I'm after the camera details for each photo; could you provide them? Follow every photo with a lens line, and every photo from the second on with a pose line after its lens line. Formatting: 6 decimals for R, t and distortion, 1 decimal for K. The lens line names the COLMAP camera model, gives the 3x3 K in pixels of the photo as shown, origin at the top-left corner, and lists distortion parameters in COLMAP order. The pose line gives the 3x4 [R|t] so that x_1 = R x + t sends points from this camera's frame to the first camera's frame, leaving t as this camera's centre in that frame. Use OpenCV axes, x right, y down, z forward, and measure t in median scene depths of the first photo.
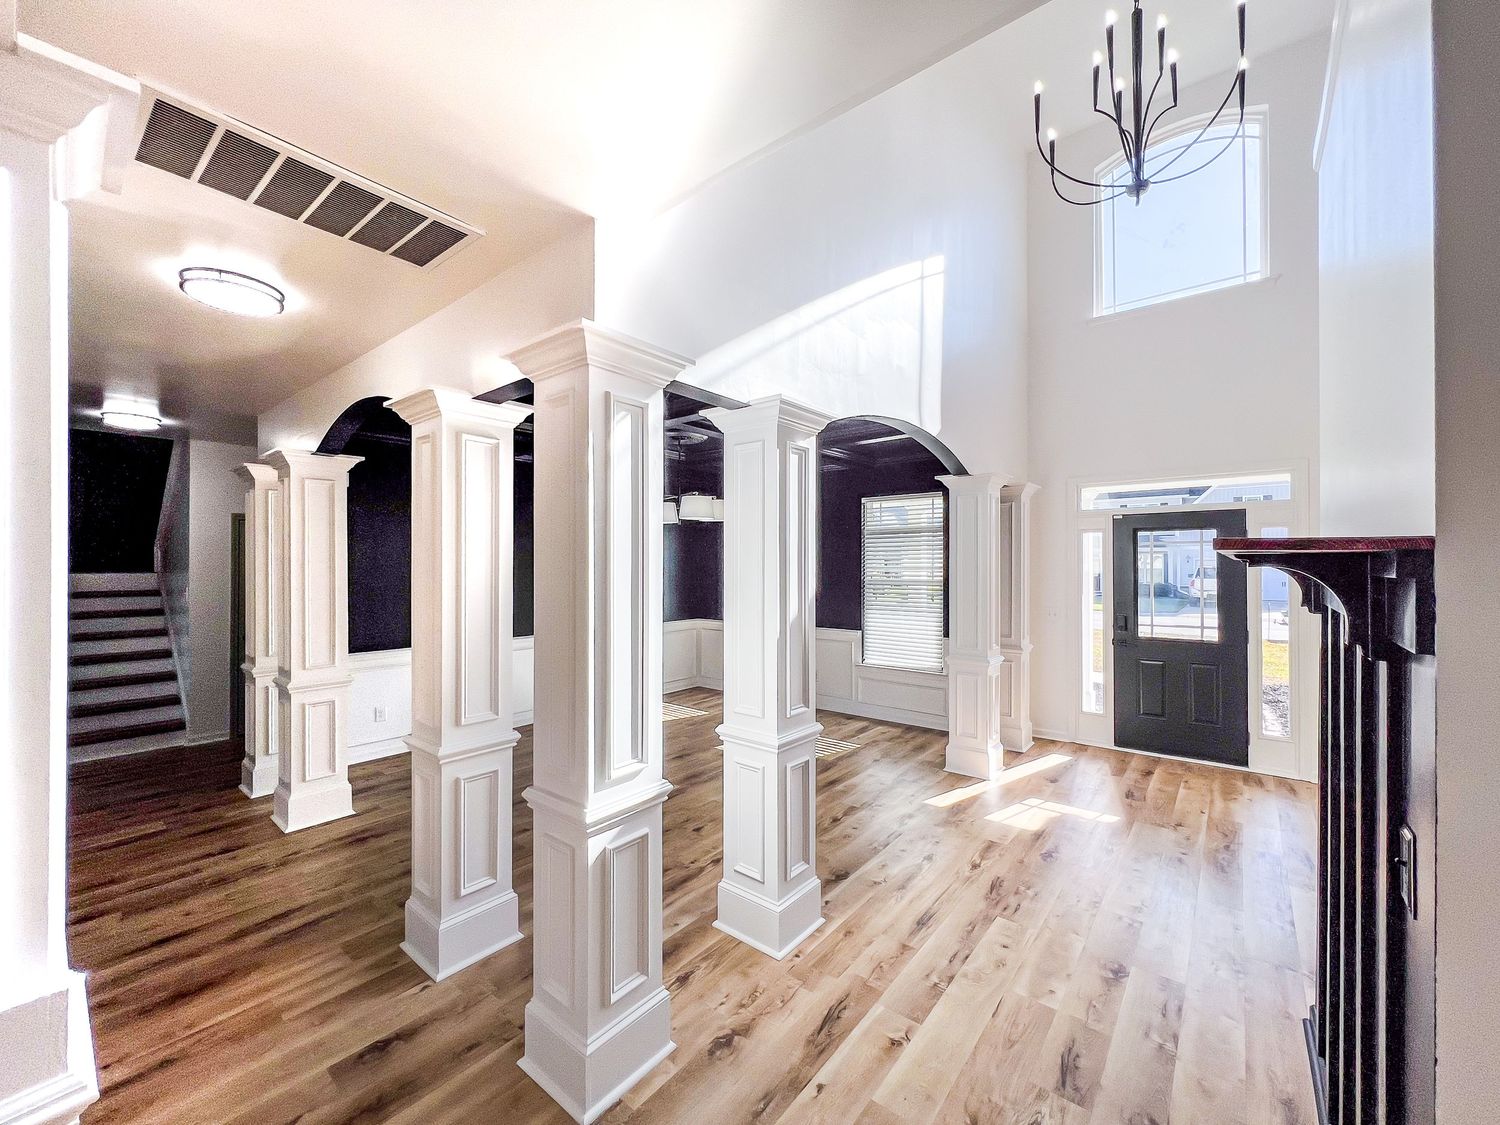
lens RADIAL K [[609.6, 0, 750.0], [0, 609.6, 562.5], [0, 0, 1]] dist [-0.000776, 0.000279]
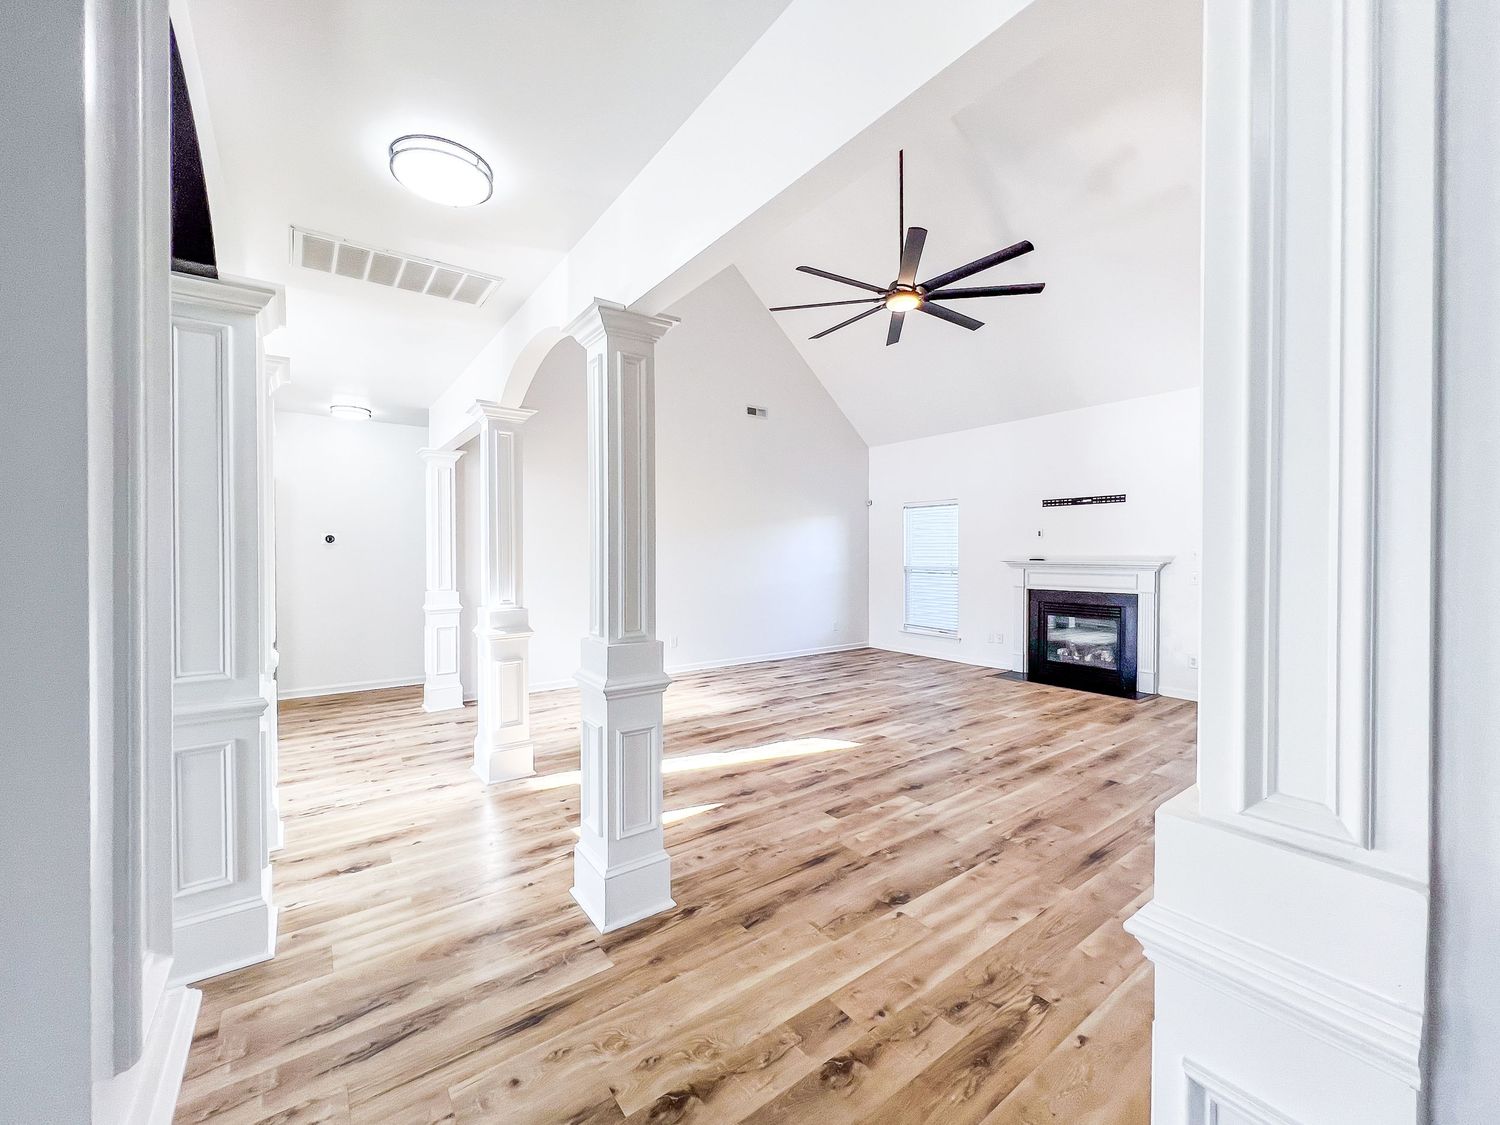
lens RADIAL K [[609.6, 0, 750.0], [0, 609.6, 562.5], [0, 0, 1]] dist [-0.000776, 0.000279]
pose [[-0.969209, -0.001533, 0.246236, -1.317551], [0.001503, 0.999925, 0.012140, 0.093768], [-0.246237, 0.012136, -0.969134, 1.541466]]
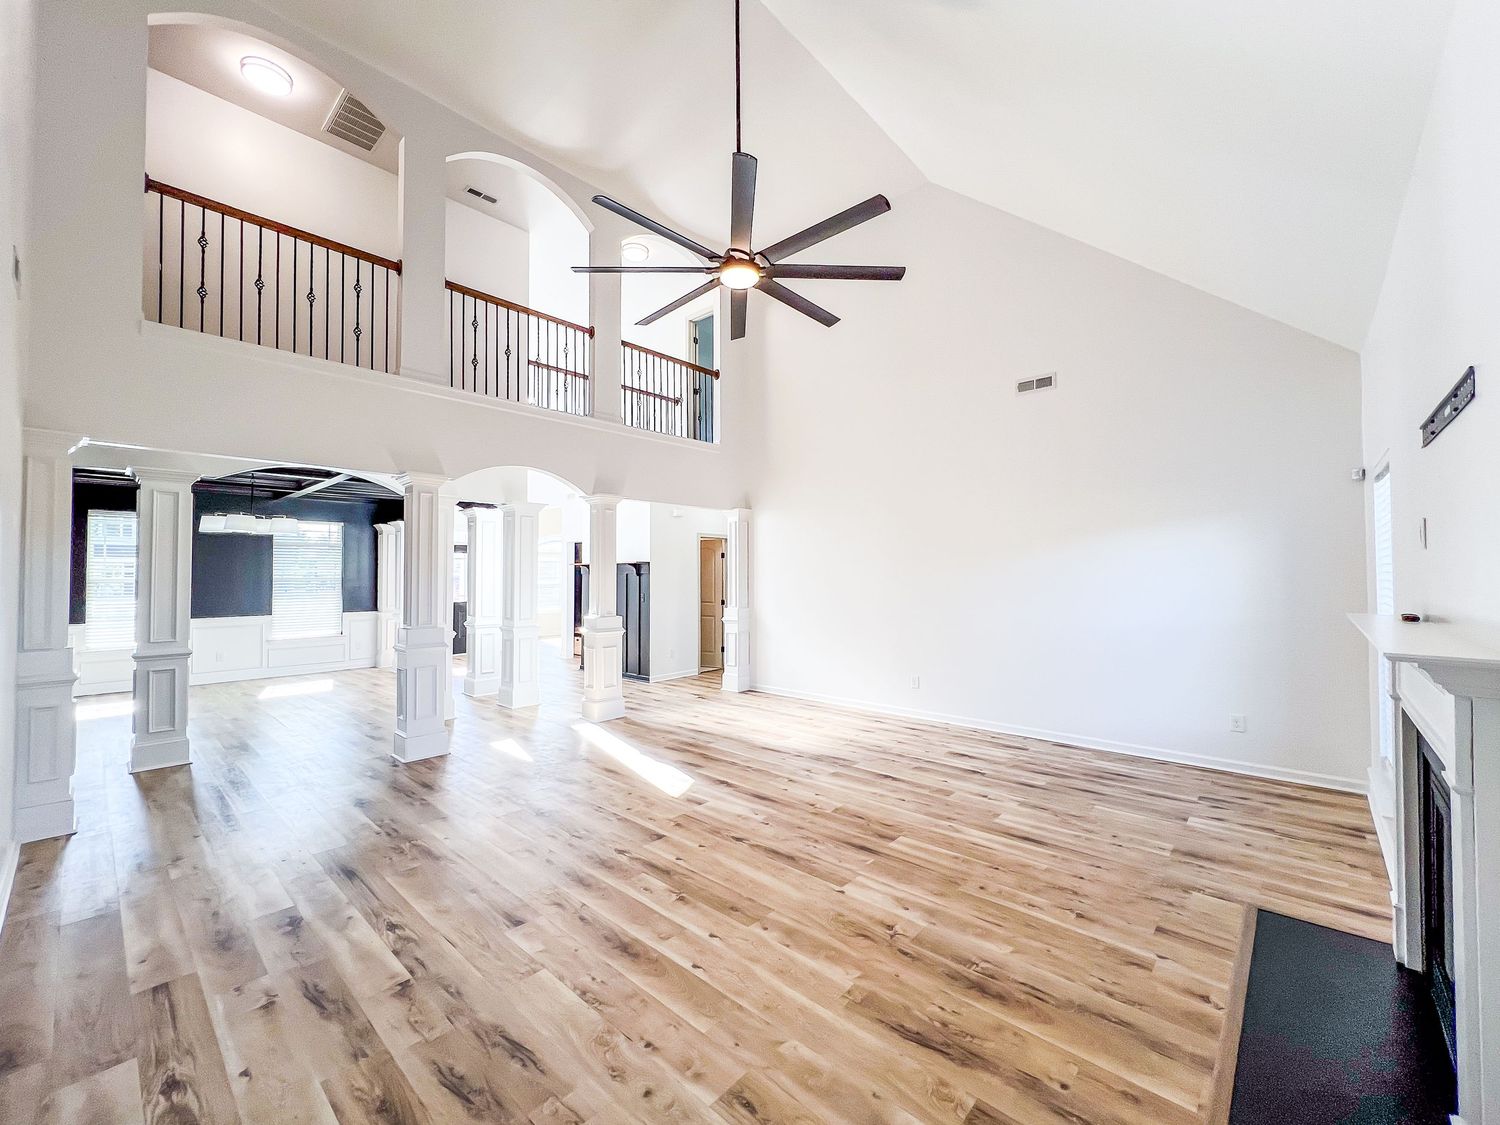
lens RADIAL K [[609.6, 0, 750.0], [0, 609.6, 562.5], [0, 0, 1]] dist [-0.000776, 0.000279]
pose [[0.061798, 0.021756, 0.997852, -2.683064], [0.002253, 0.999757, -0.021937, 0.058404], [-0.998086, 0.003604, 0.061734, -0.354878]]
